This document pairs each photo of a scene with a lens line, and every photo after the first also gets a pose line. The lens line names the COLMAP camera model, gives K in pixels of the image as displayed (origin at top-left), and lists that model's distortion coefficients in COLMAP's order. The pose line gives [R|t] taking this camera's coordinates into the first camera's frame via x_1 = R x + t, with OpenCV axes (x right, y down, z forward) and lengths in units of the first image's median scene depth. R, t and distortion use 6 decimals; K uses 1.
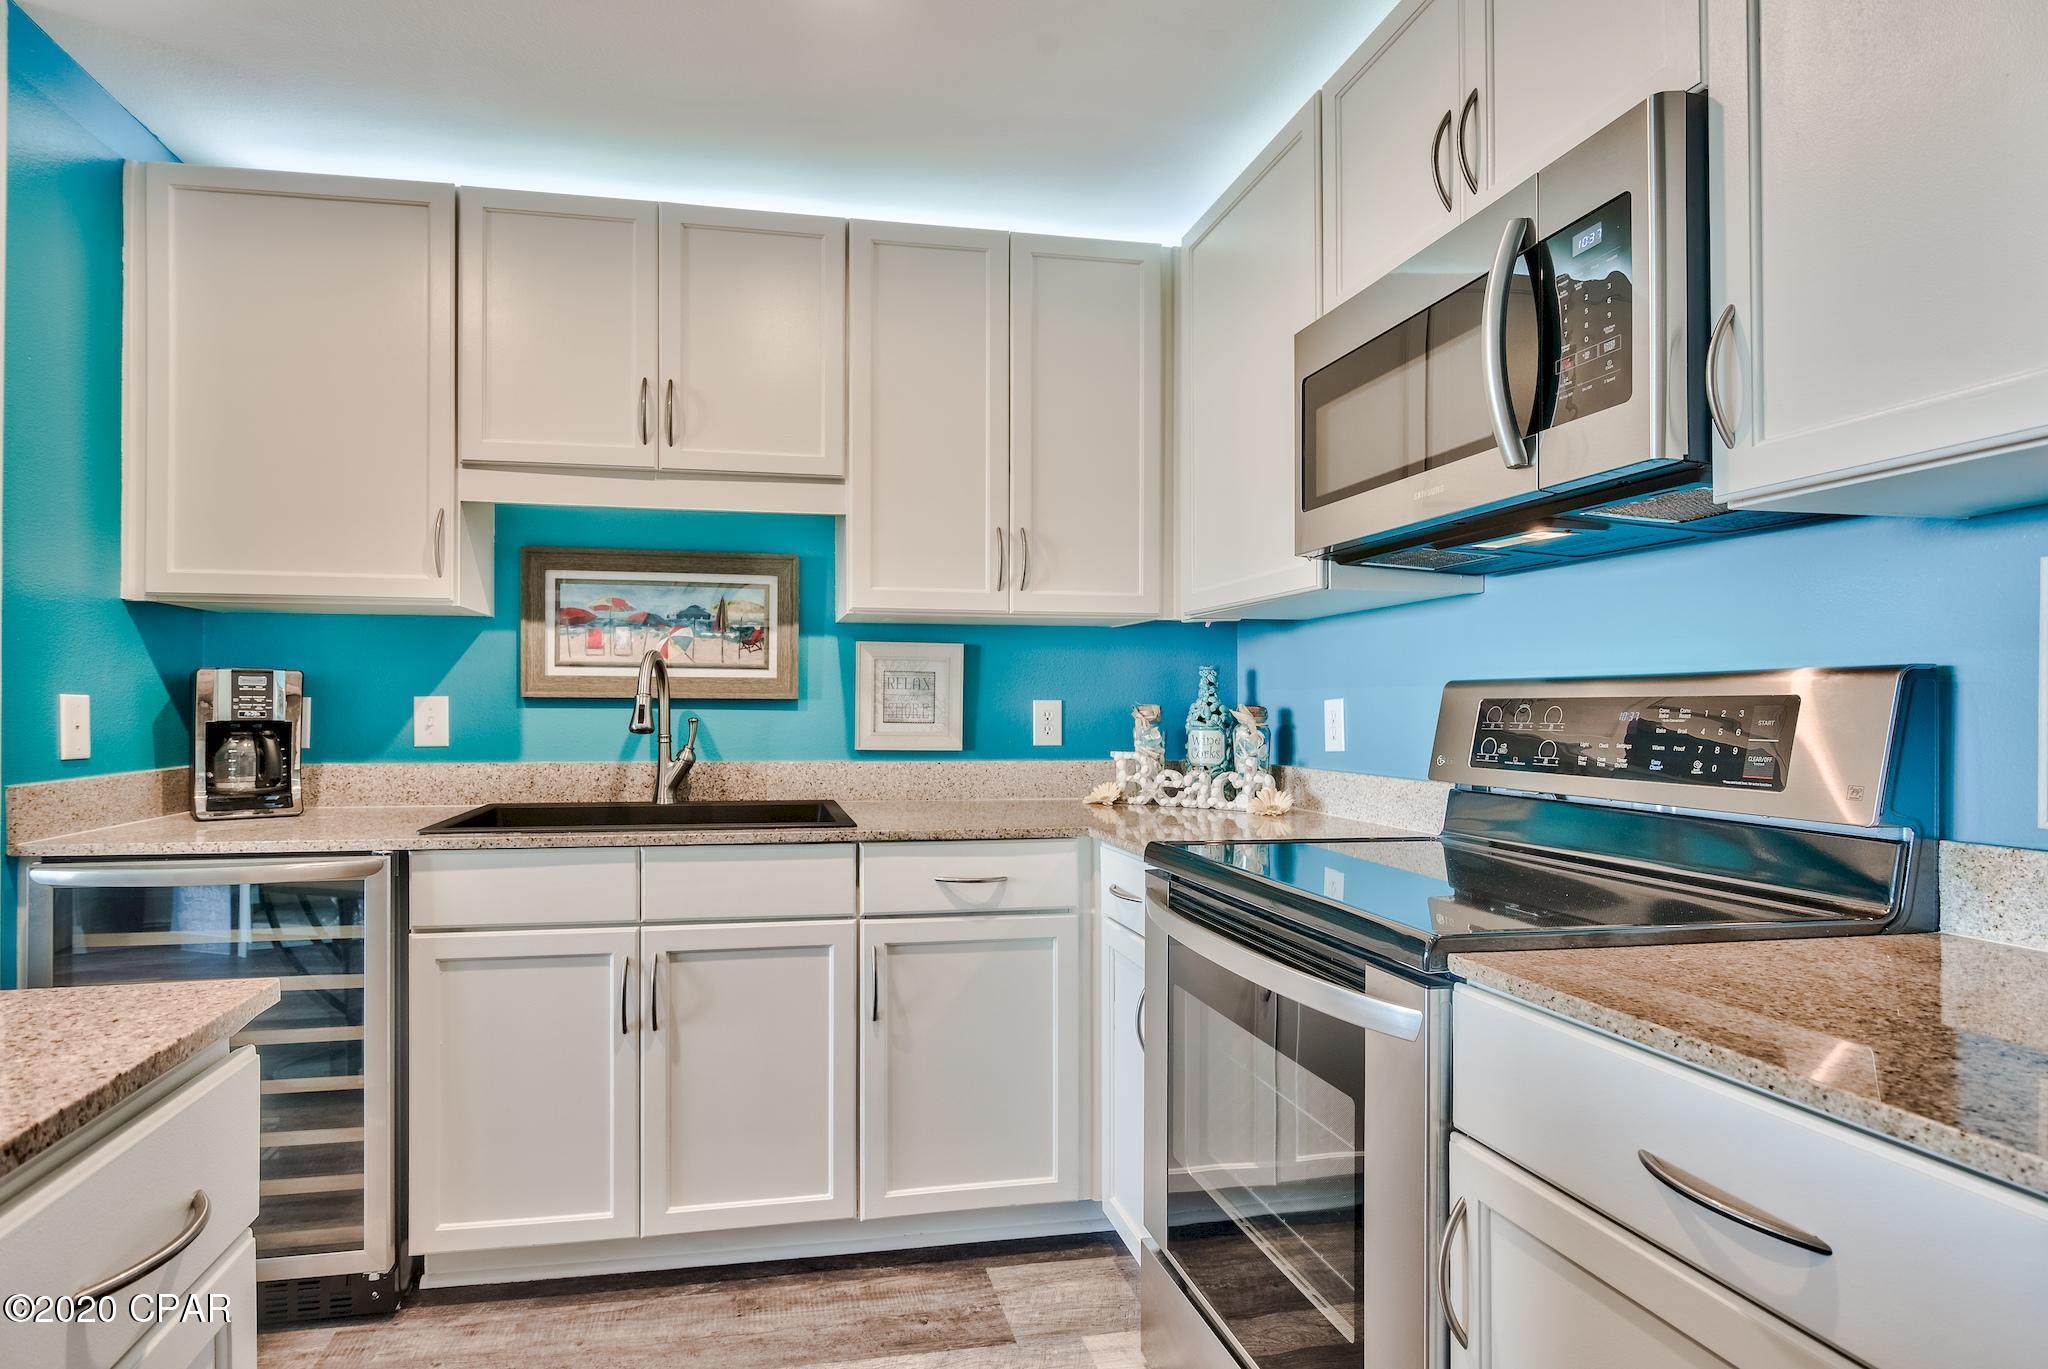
lens RADIAL K [[1025.9, 0, 920.5], [0, 1025.9, 696.0], [0, 0, 1]] dist [-0.004995, 0.000611]
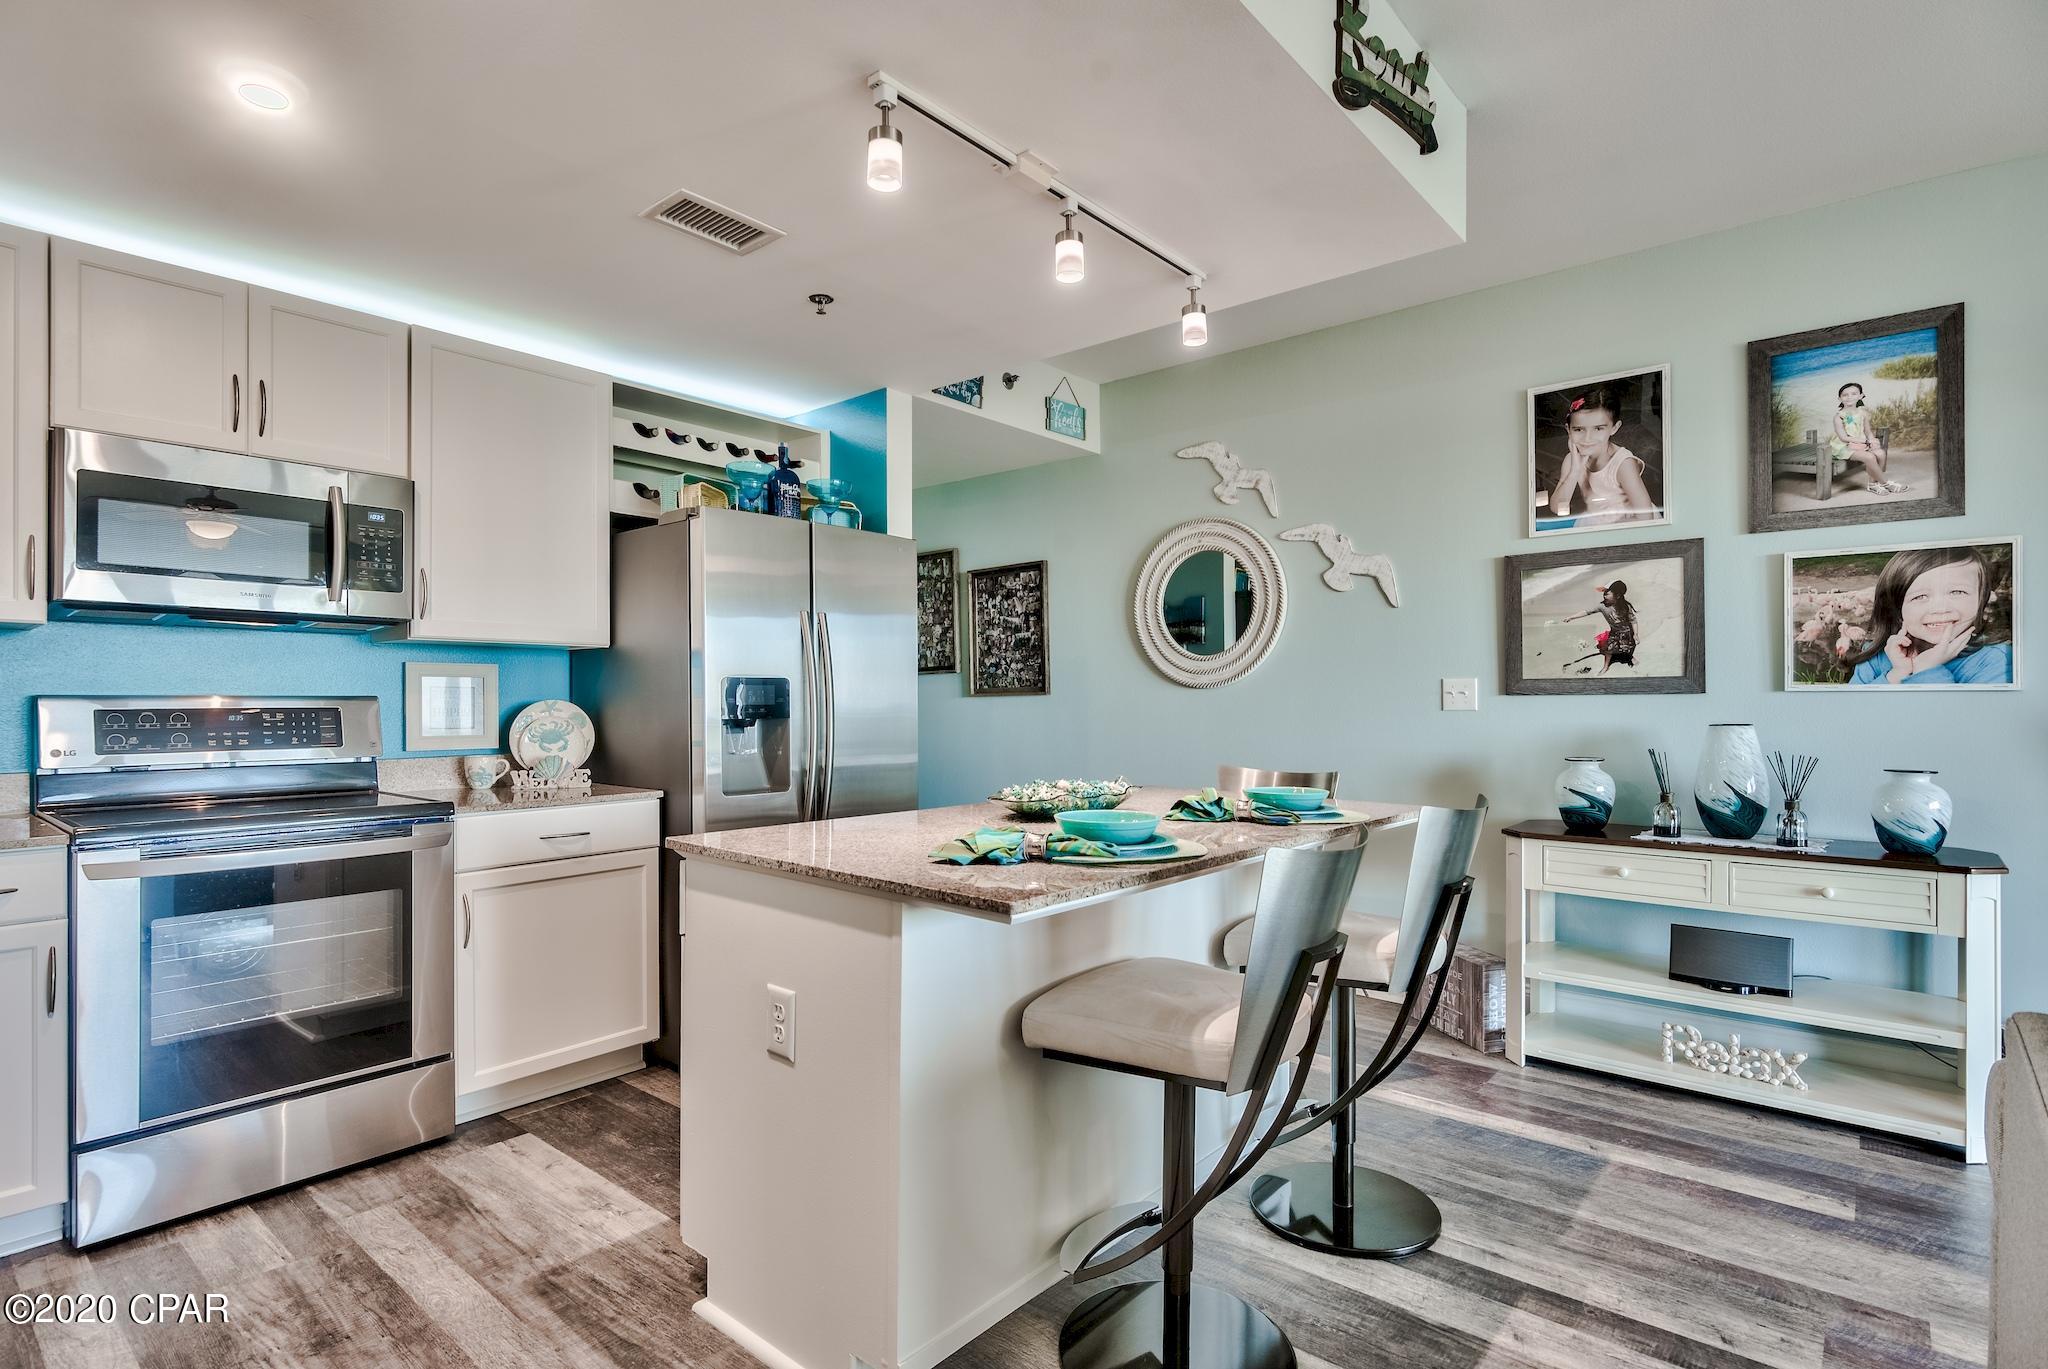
lens RADIAL K [[1025.9, 0, 1020.3], [0, 1025.9, 697.4], [0, 0, 1]] dist [-0.004995, 0.000611]
pose [[-0.633371, -0.000732, 0.773848, -1.013402], [-0.007653, 0.999957, -0.005317, -0.011977], [-0.773811, -0.009290, -0.633349, 0.636626]]
